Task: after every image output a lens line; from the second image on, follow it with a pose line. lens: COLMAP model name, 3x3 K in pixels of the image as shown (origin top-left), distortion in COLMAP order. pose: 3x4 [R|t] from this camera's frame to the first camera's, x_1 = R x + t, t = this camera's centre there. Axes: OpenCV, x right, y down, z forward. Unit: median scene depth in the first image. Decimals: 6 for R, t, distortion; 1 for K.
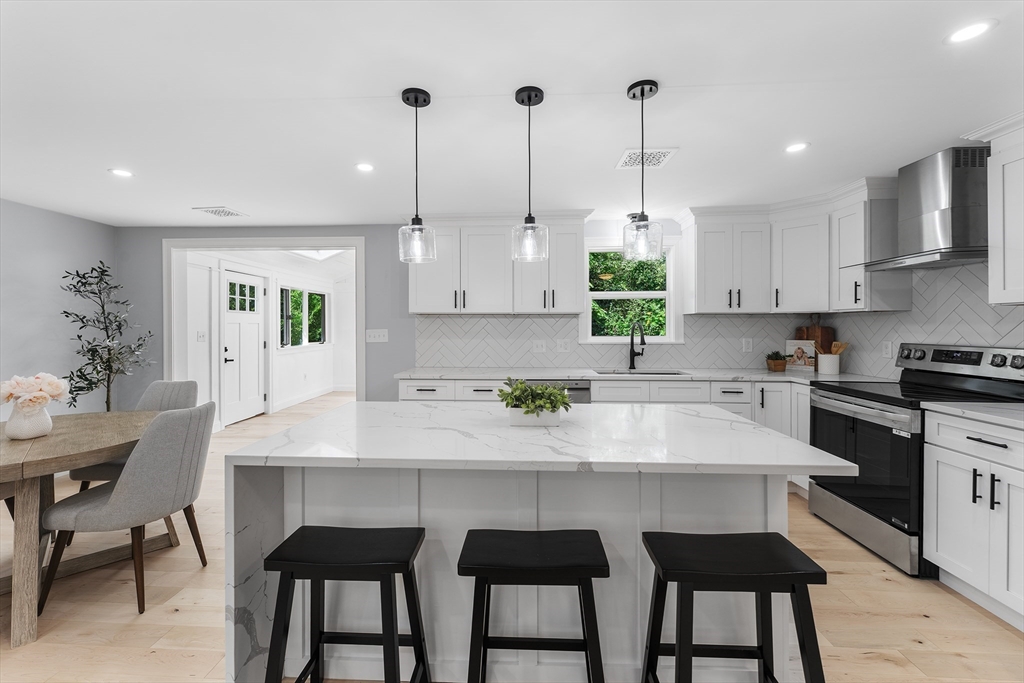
lens RADIAL K [[416.4, 0, 507.5], [0, 416.4, 334.3], [0, 0, 1]] dist [0.002183, 0.000043]
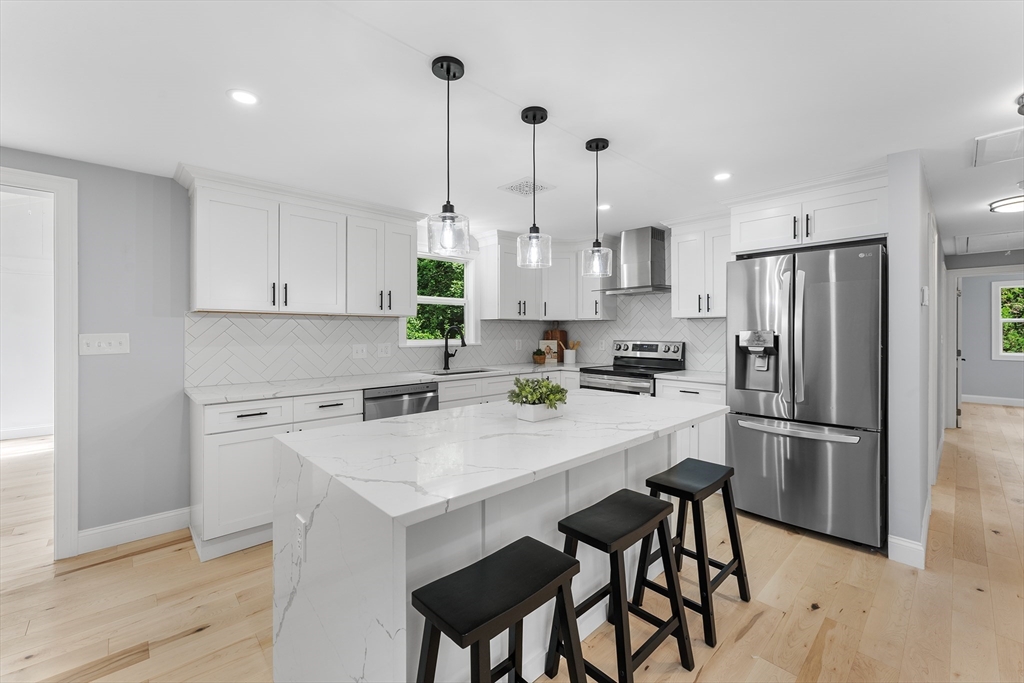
lens RADIAL K [[416.4, 0, 507.5], [0, 416.4, 334.8], [0, 0, 1]] dist [0.002183, 0.000043]
pose [[0.695543, -0.005501, 0.718463, -0.386002], [0.013546, 0.999893, -0.005458, 0.001744], [-0.718357, 0.013529, 0.695543, 0.150863]]
